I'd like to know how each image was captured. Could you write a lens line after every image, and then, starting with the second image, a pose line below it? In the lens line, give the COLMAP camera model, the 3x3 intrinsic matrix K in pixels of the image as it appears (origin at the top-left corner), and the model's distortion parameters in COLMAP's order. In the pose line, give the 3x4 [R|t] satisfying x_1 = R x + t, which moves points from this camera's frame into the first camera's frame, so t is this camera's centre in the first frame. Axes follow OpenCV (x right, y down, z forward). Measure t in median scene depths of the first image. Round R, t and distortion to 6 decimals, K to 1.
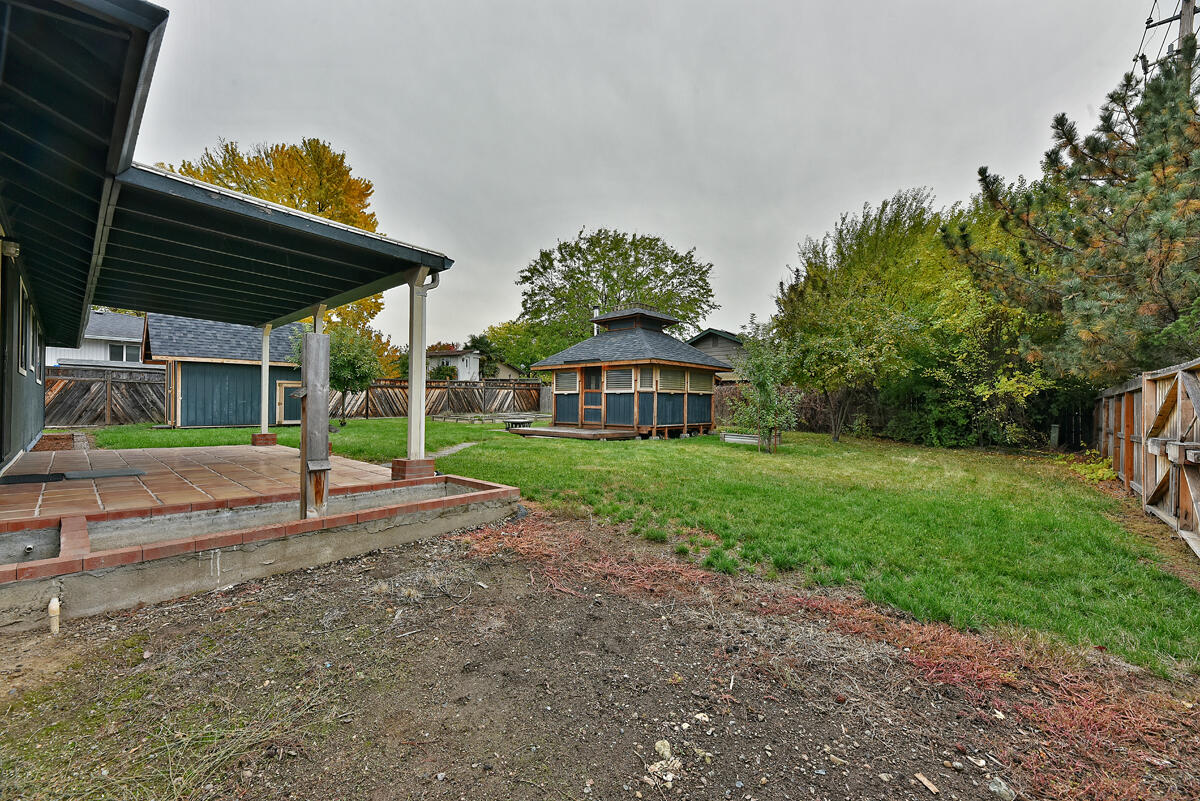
lens RADIAL K [[484.5, 0, 600.0], [0, 484.5, 400.5], [0, 0, 1]] dist [0.002791, -0.003740]
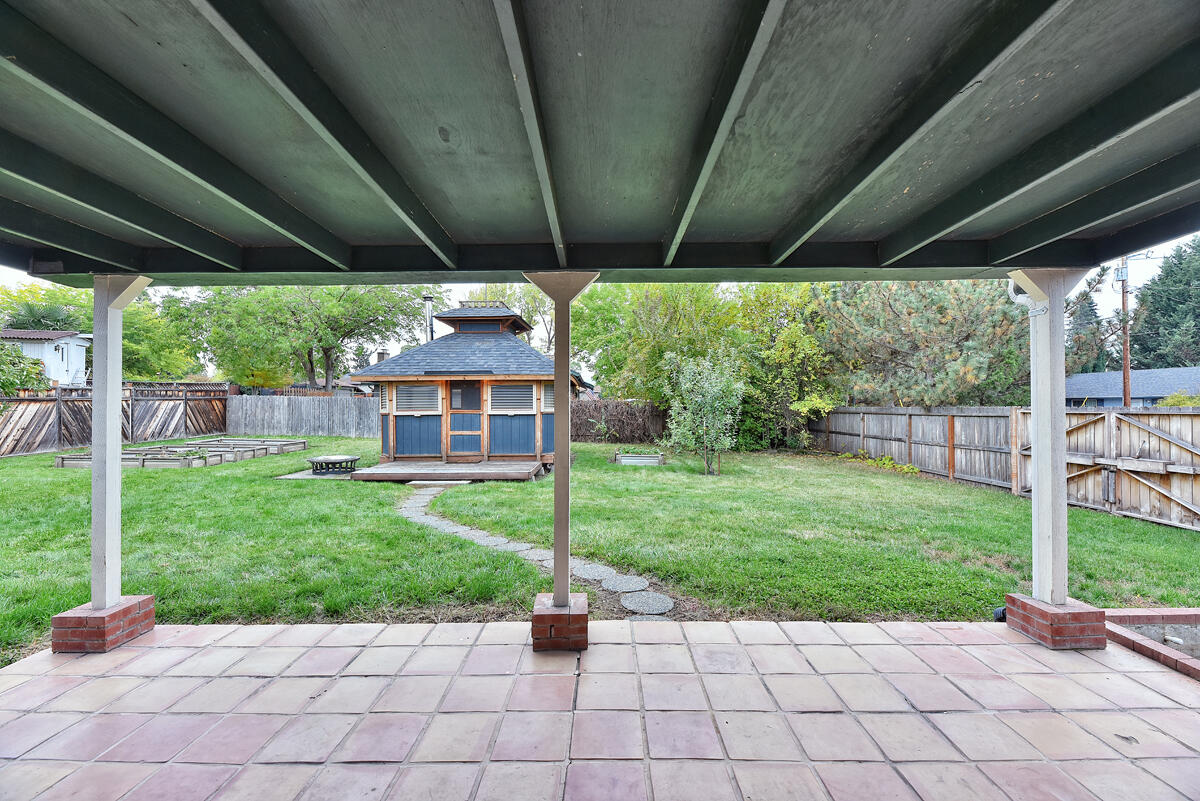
lens RADIAL K [[484.5, 0, 600.0], [0, 484.5, 400.5], [0, 0, 1]] dist [0.002791, -0.003740]
pose [[0.748897, -0.008135, 0.662636, -0.356674], [0.008827, 0.999958, 0.002301, -0.036629], [-0.662627, 0.004126, 0.748938, 0.288741]]
